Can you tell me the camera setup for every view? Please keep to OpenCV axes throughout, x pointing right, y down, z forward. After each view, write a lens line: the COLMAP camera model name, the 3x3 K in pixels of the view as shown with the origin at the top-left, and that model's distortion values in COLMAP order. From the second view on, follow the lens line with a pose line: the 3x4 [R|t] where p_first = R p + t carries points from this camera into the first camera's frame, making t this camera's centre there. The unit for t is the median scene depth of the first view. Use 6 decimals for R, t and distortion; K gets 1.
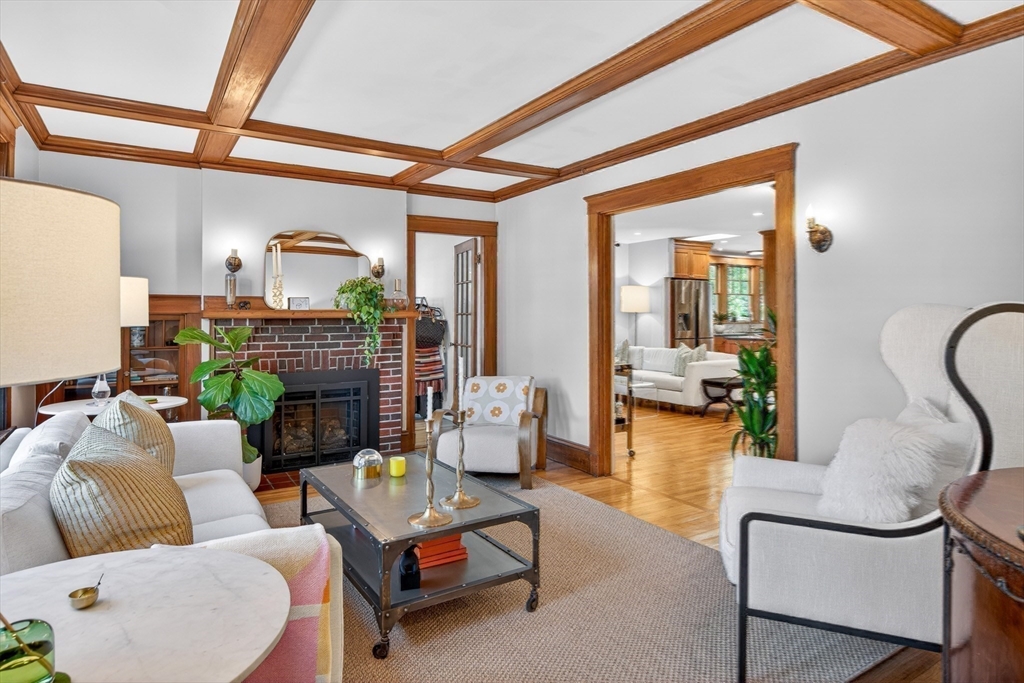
lens RADIAL K [[578.6, 0, 507.8], [0, 578.6, 313.9], [0, 0, 1]] dist [0.022467, -0.001034]
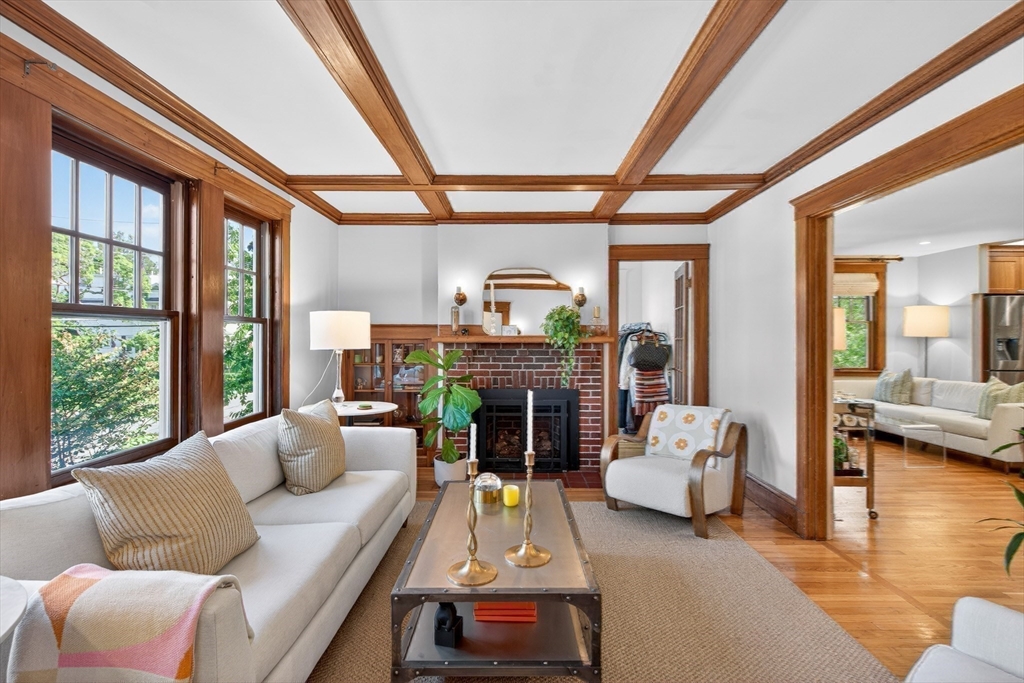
lens RADIAL K [[464.1, 0, 514.6], [0, 464.1, 337.7], [0, 0, 1]] dist [0.004790, -0.002598]
pose [[0.847015, 0.000848, -0.531569, 0.138062], [-0.000778, 1.000000, 0.000356, -0.002873], [0.531569, 0.000112, 0.847015, 0.199913]]
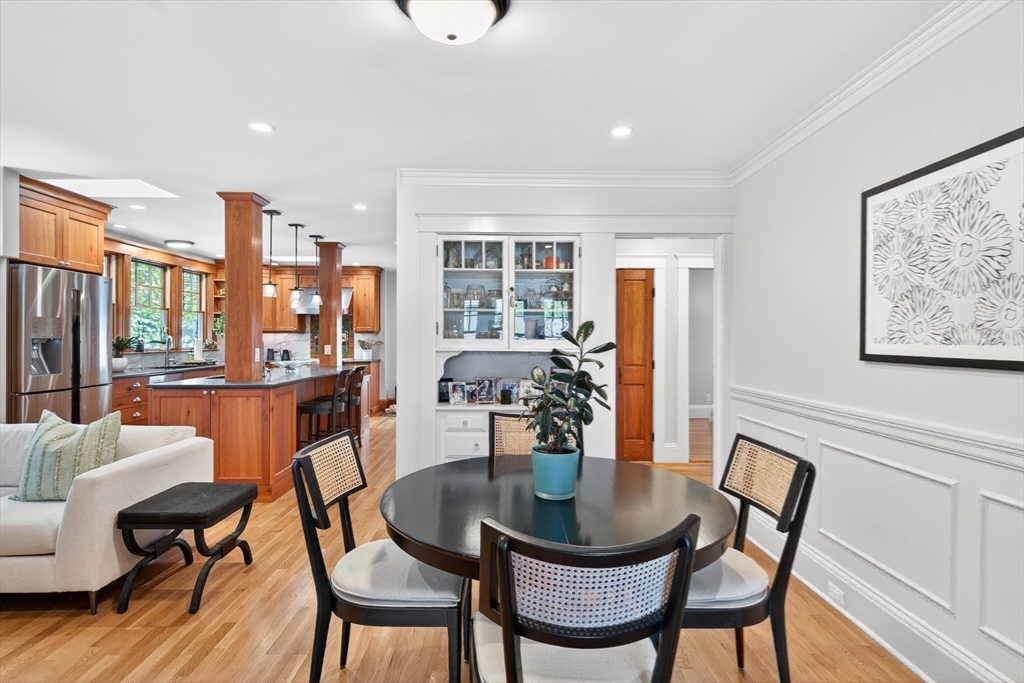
lens RADIAL K [[538.1, 0, 514.1], [0, 538.1, 341.0], [0, 0, 1]] dist [0.004173, -0.001698]
pose [[0.507957, 0.000319, 0.861382, 0.223516], [-0.006354, 0.999974, 0.003377, -0.004259], [-0.861359, -0.007189, 0.507946, 0.836588]]
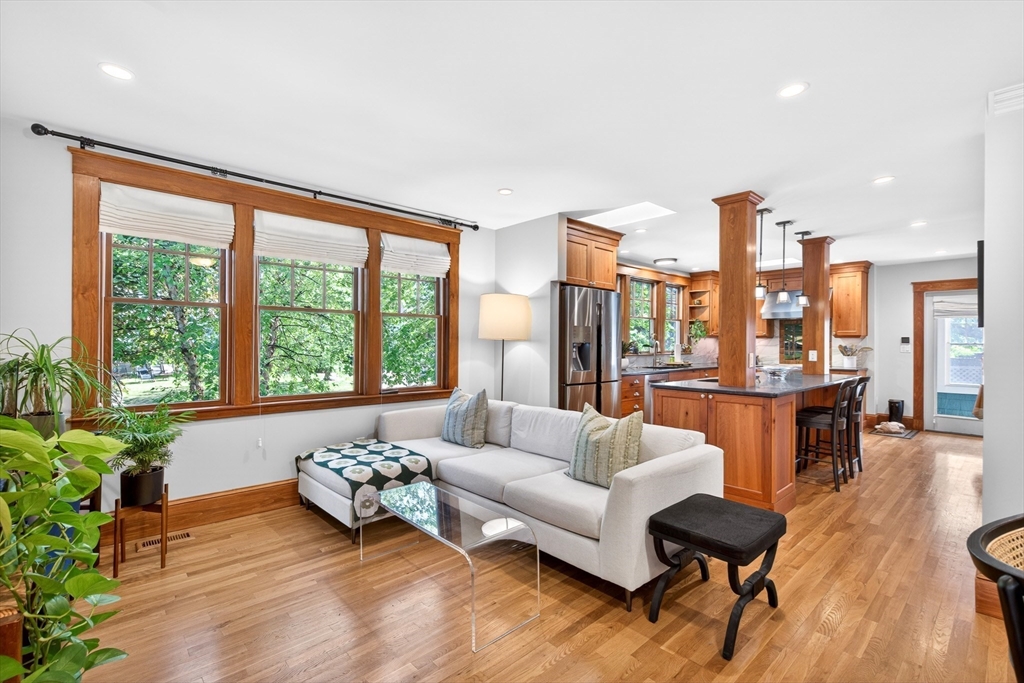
lens RADIAL K [[464.1, 0, 510.1], [0, 464.1, 342.0], [0, 0, 1]] dist [0.004790, -0.002598]
pose [[0.980730, 0.007895, 0.195208, 0.256438], [-0.008503, 0.999961, 0.002279, -0.002990], [-0.195183, -0.003895, 0.980759, 1.010604]]
